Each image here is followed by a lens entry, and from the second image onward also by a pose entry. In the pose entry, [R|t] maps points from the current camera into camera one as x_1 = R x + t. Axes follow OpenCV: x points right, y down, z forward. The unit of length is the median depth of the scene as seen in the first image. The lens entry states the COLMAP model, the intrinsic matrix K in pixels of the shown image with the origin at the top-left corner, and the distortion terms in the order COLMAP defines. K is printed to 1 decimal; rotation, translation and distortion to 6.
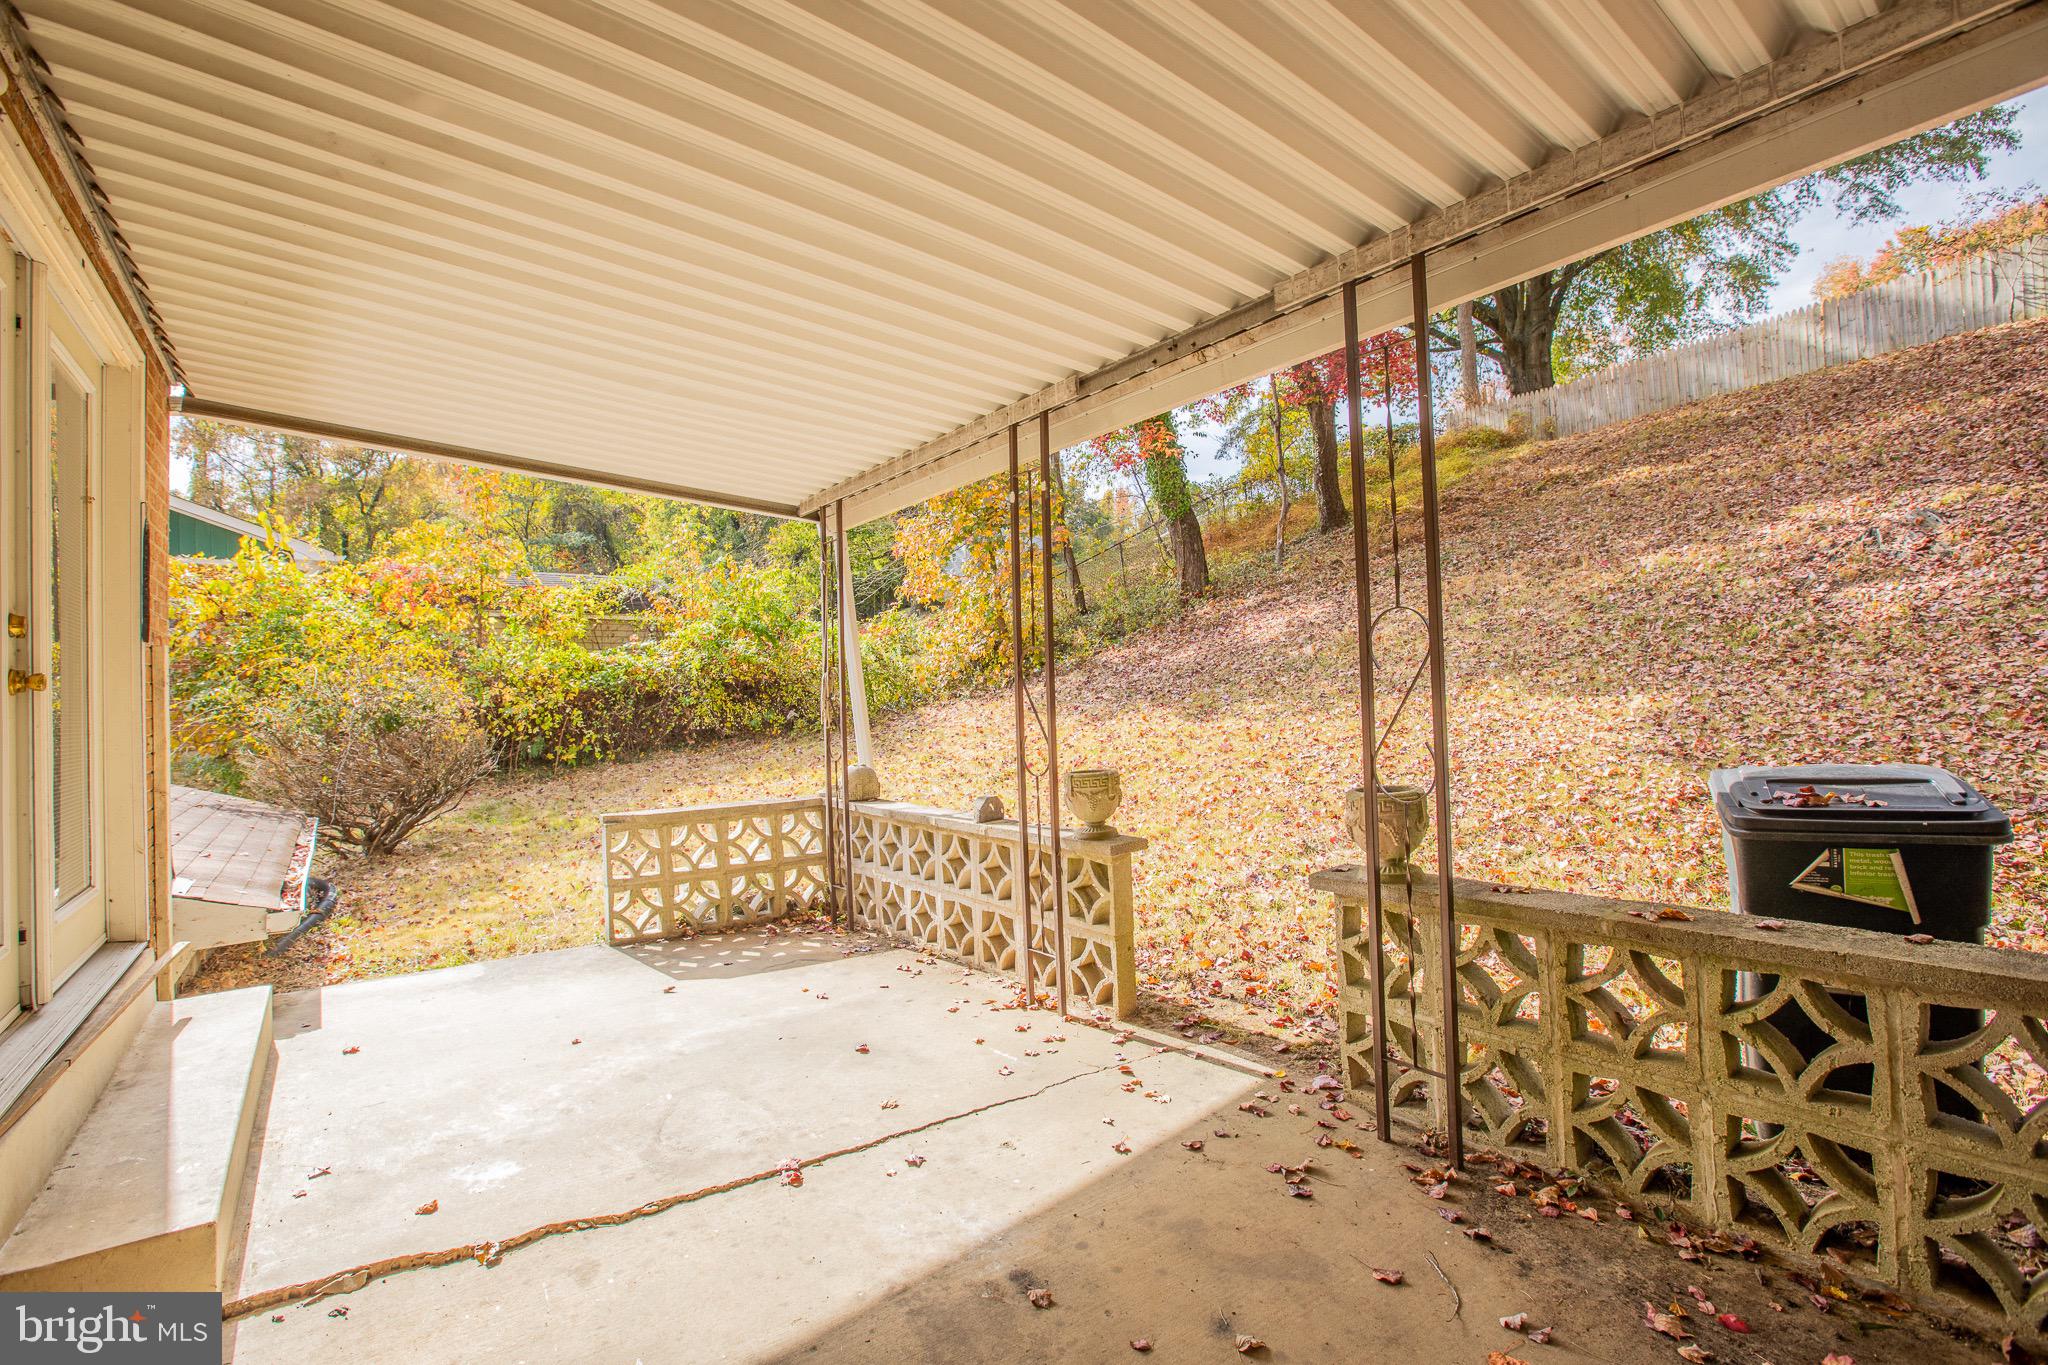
lens RADIAL K [[930.3, 0, 1017.5], [0, 930.3, 669.9], [0, 0, 1]] dist [-0.047838, 0.016048]
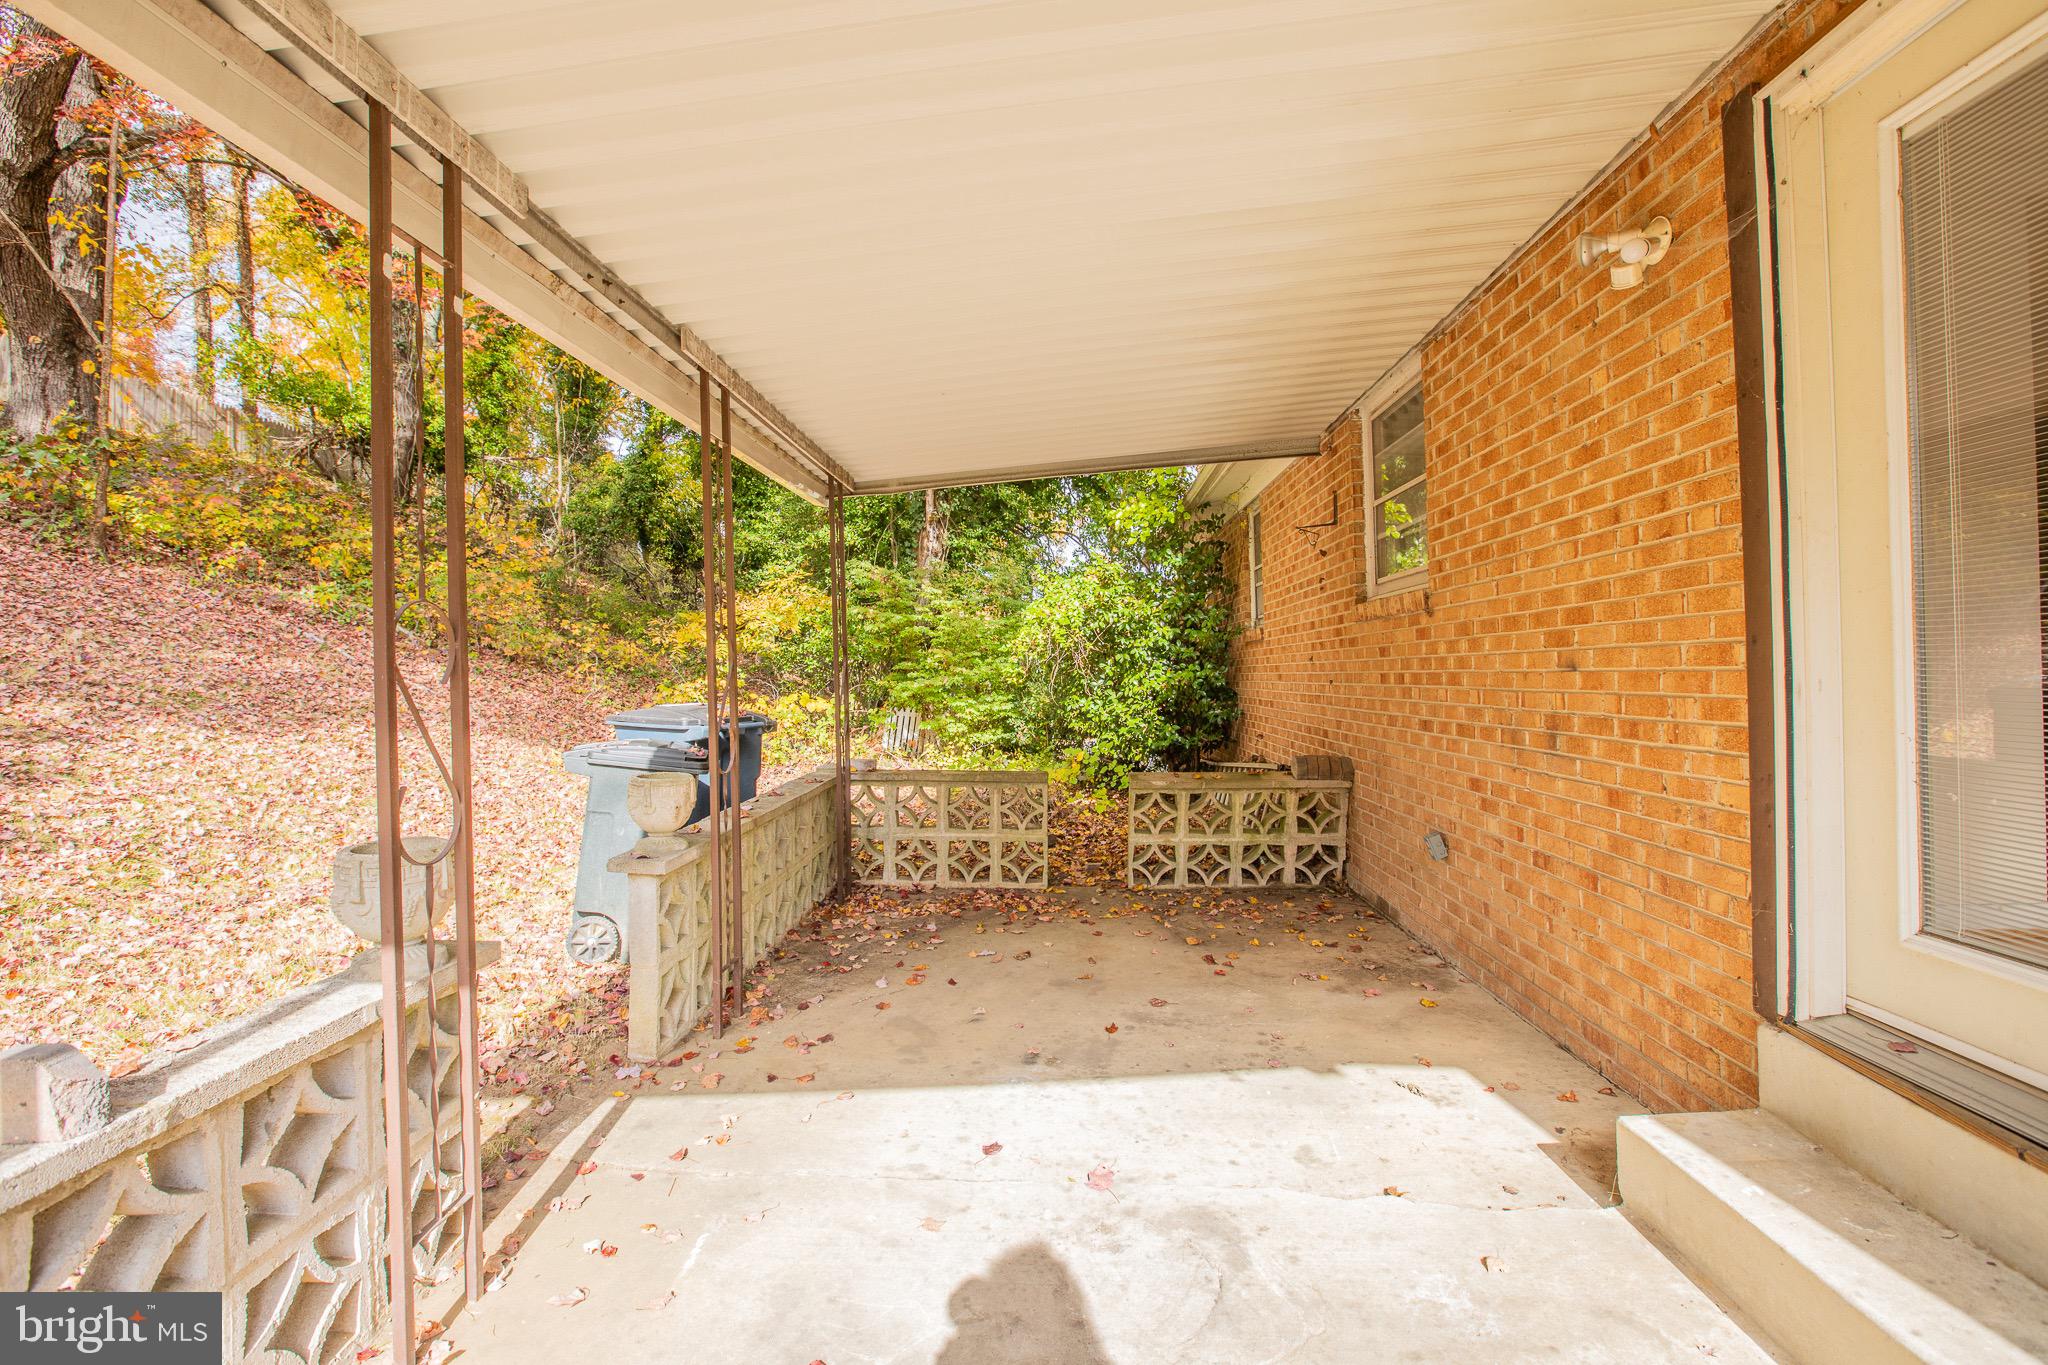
lens RADIAL K [[930.3, 0, 1017.5], [0, 930.3, 669.9], [0, 0, 1]] dist [-0.047838, 0.016048]
pose [[-0.770821, 0.051727, 0.634948, -0.185562], [0.027462, 0.998470, -0.048003, 0.015243], [-0.636459, -0.019565, -0.771062, 0.412887]]
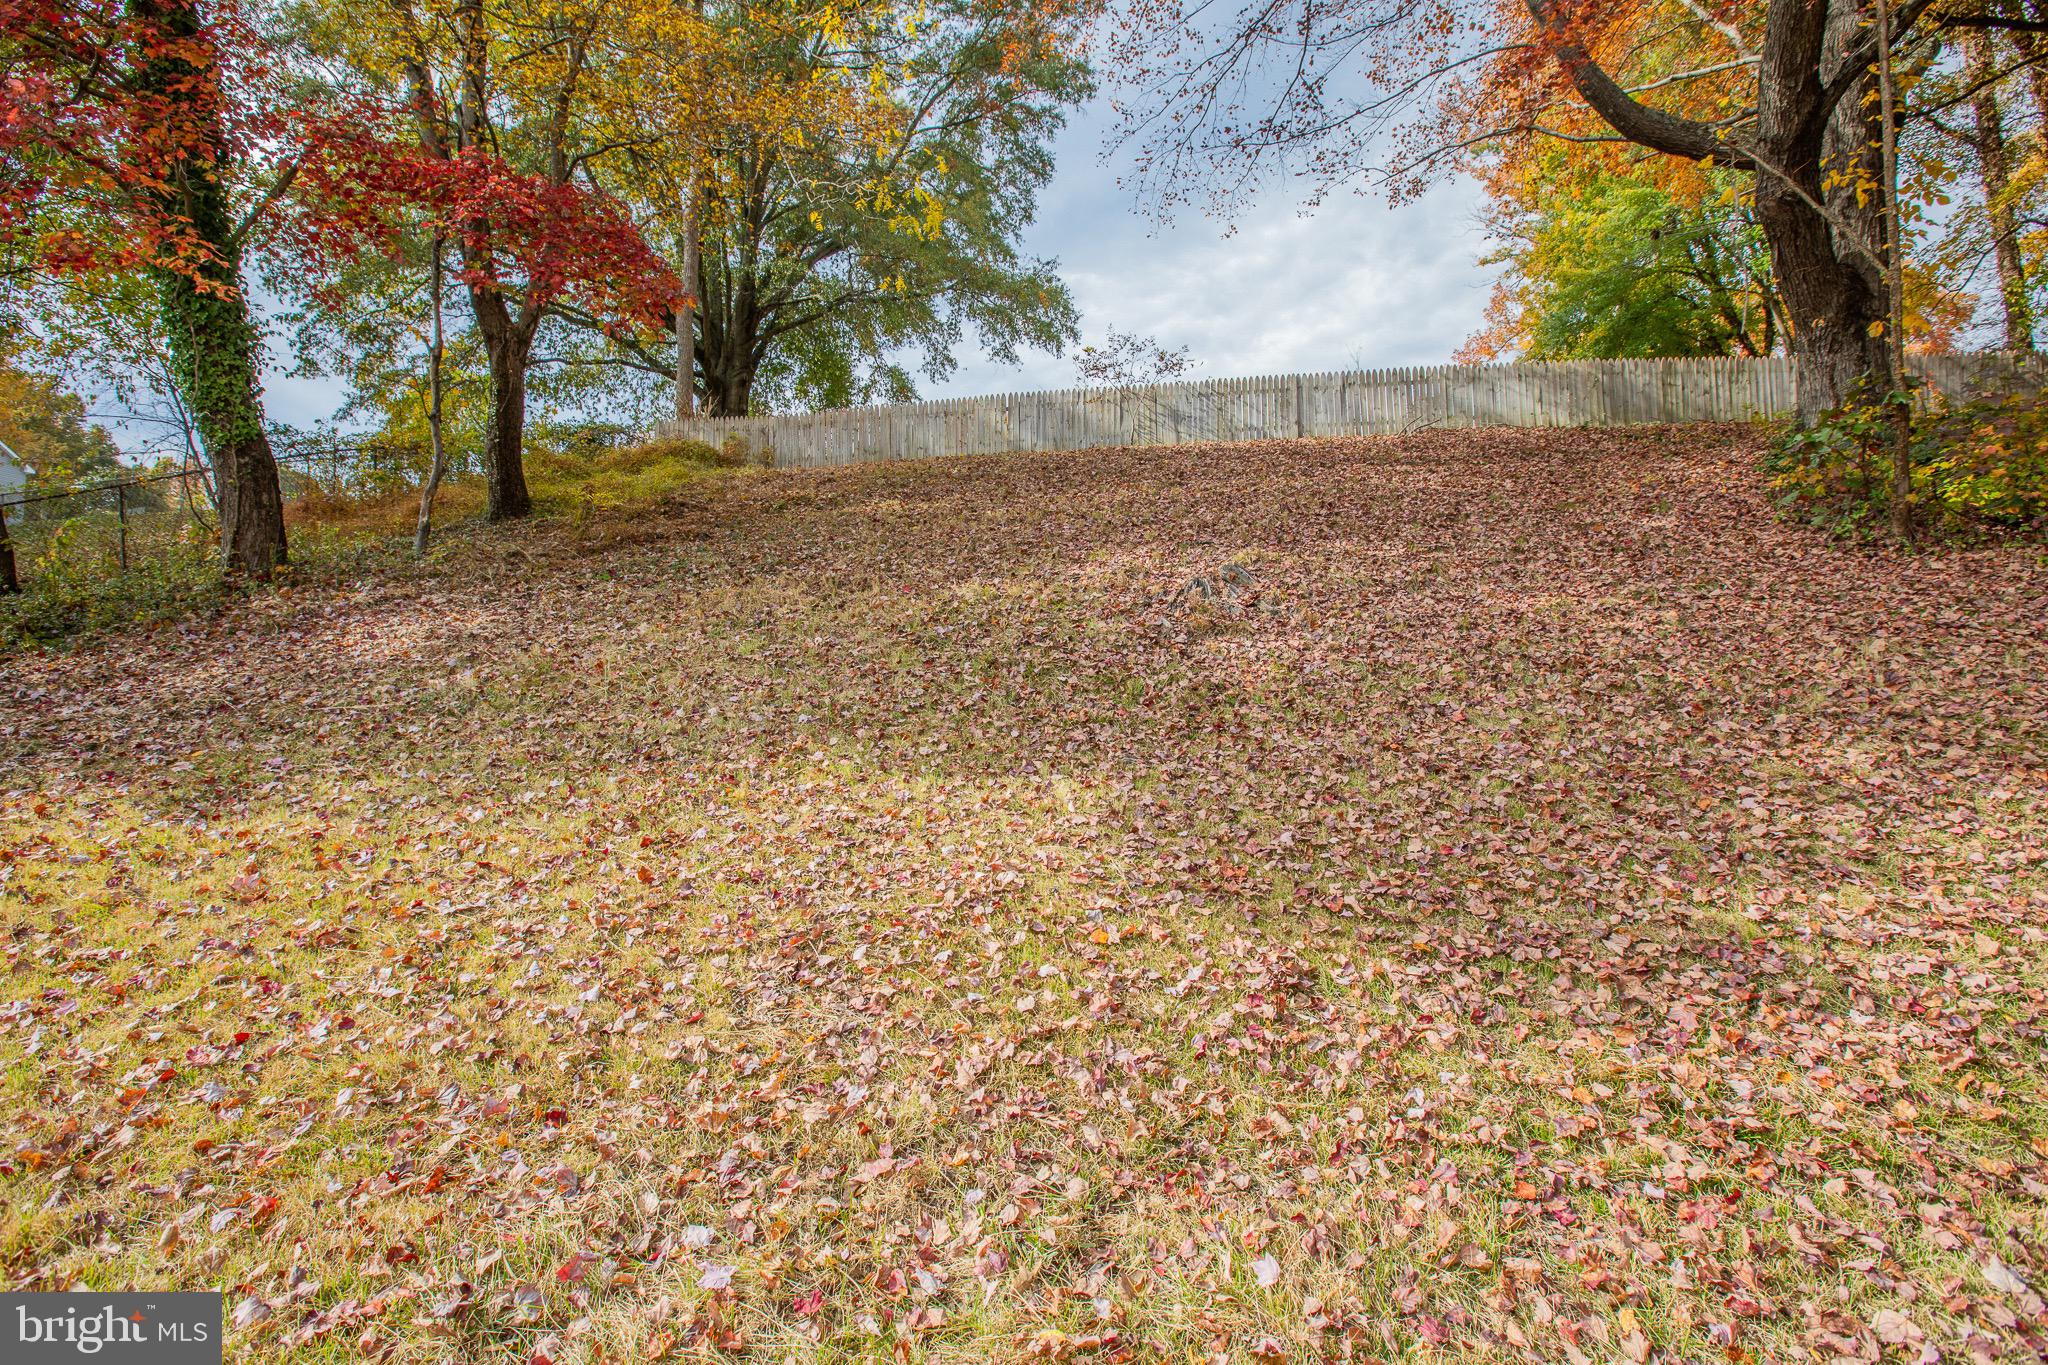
lens RADIAL K [[912.3, 0, 1006.1], [0, 912.3, 663.9], [0, 0, 1]] dist [-0.018499, 0.000581]
pose [[0.650980, 0.078663, 0.755008, 0.108251], [-0.035203, 0.996675, -0.073489, -0.000748], [-0.758278, 0.021262, 0.651584, 0.384315]]
